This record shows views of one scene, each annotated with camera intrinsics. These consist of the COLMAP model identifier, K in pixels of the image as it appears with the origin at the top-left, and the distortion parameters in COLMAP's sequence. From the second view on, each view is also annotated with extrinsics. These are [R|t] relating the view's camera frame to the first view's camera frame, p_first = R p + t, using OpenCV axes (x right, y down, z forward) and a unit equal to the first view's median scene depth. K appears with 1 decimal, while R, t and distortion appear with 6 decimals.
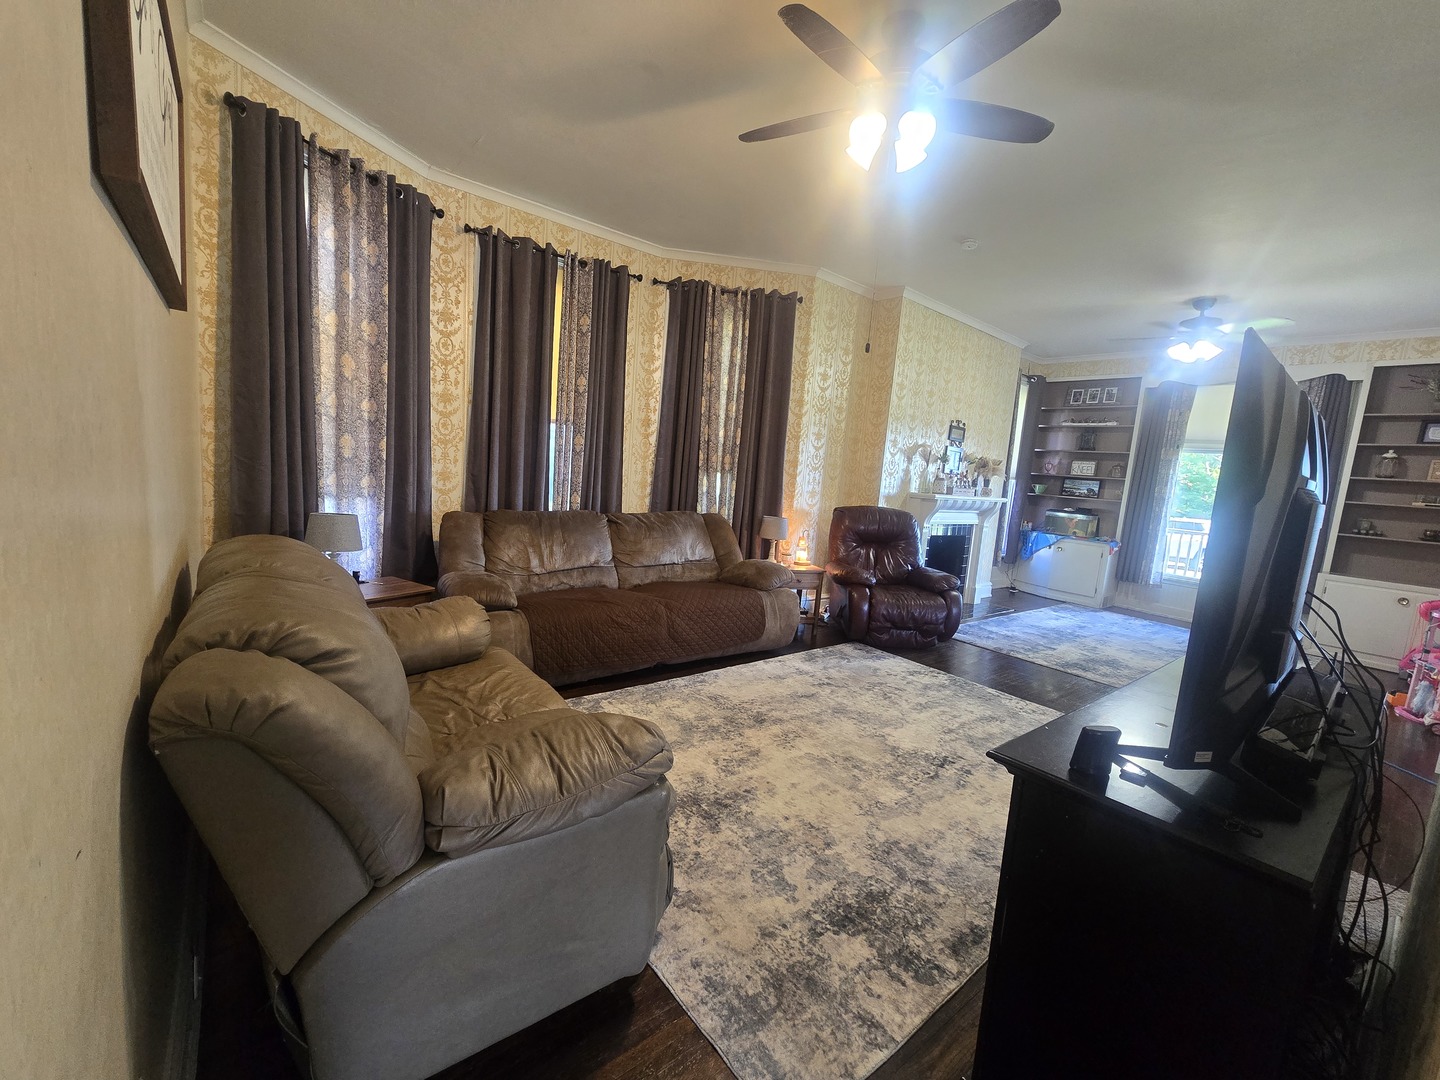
lens RADIAL K [[587.1, 0, 712.8], [0, 587.1, 542.5], [0, 0, 1]] dist [-0.003938, 0.000433]
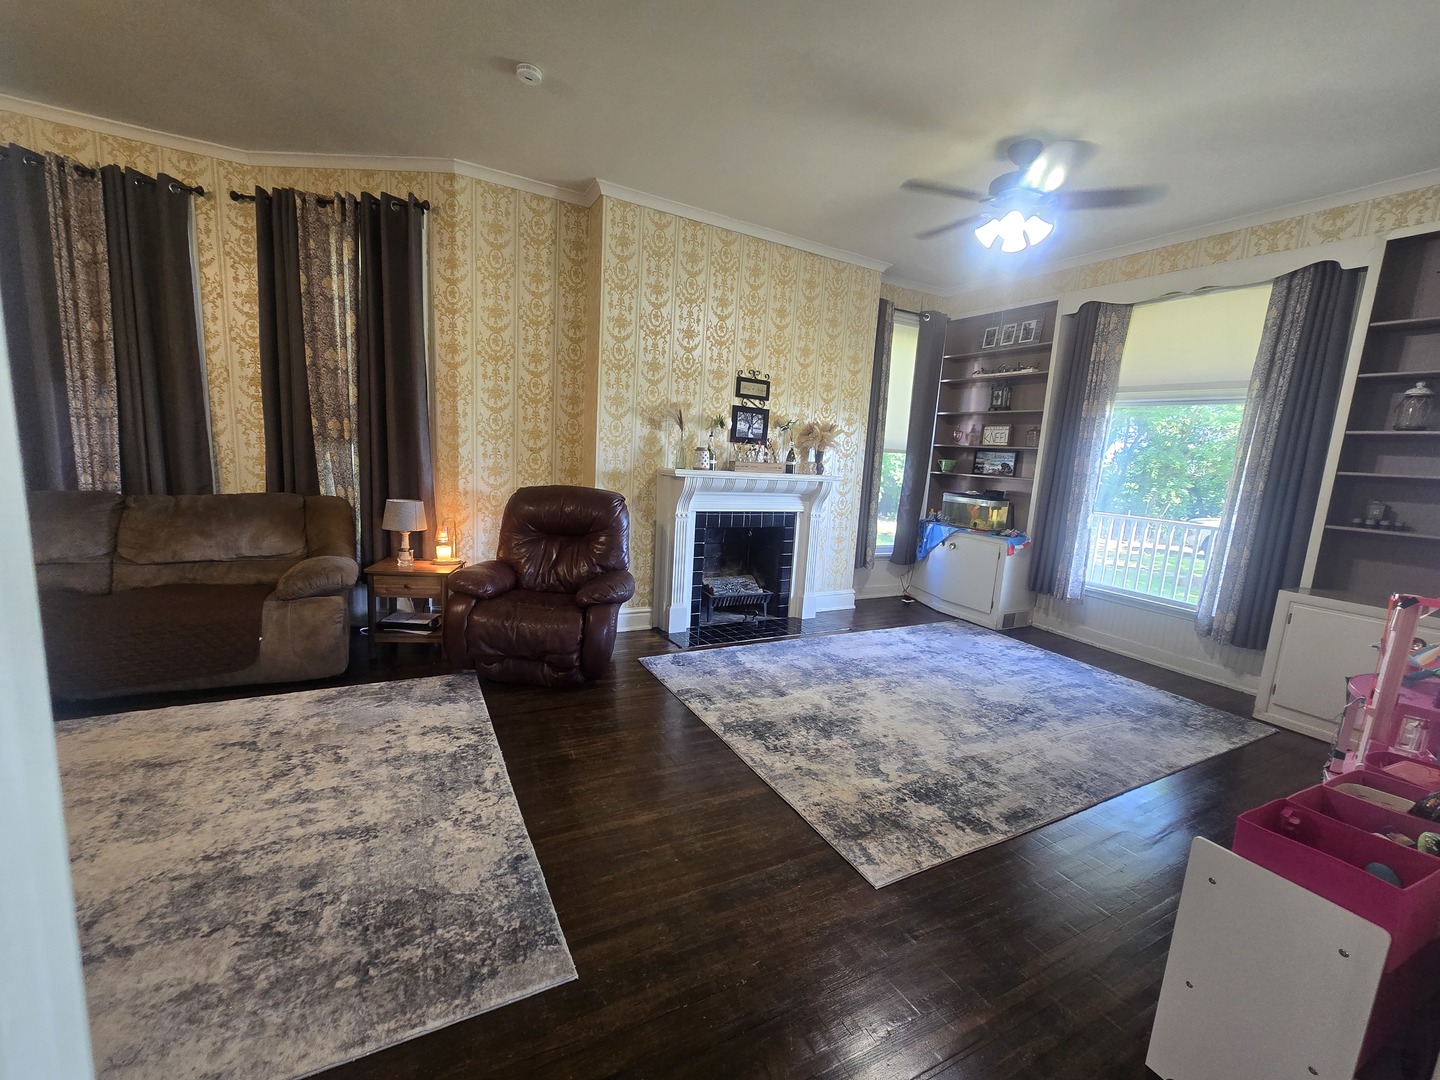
lens RADIAL K [[587.1, 0, 722.4], [0, 587.1, 543.0], [0, 0, 1]] dist [-0.003938, 0.000433]
pose [[0.984052, 0.008500, -0.177679, 0.594472], [-0.006263, 0.999894, 0.013146, -0.001258], [0.177772, -0.011824, 0.984001, 0.307629]]
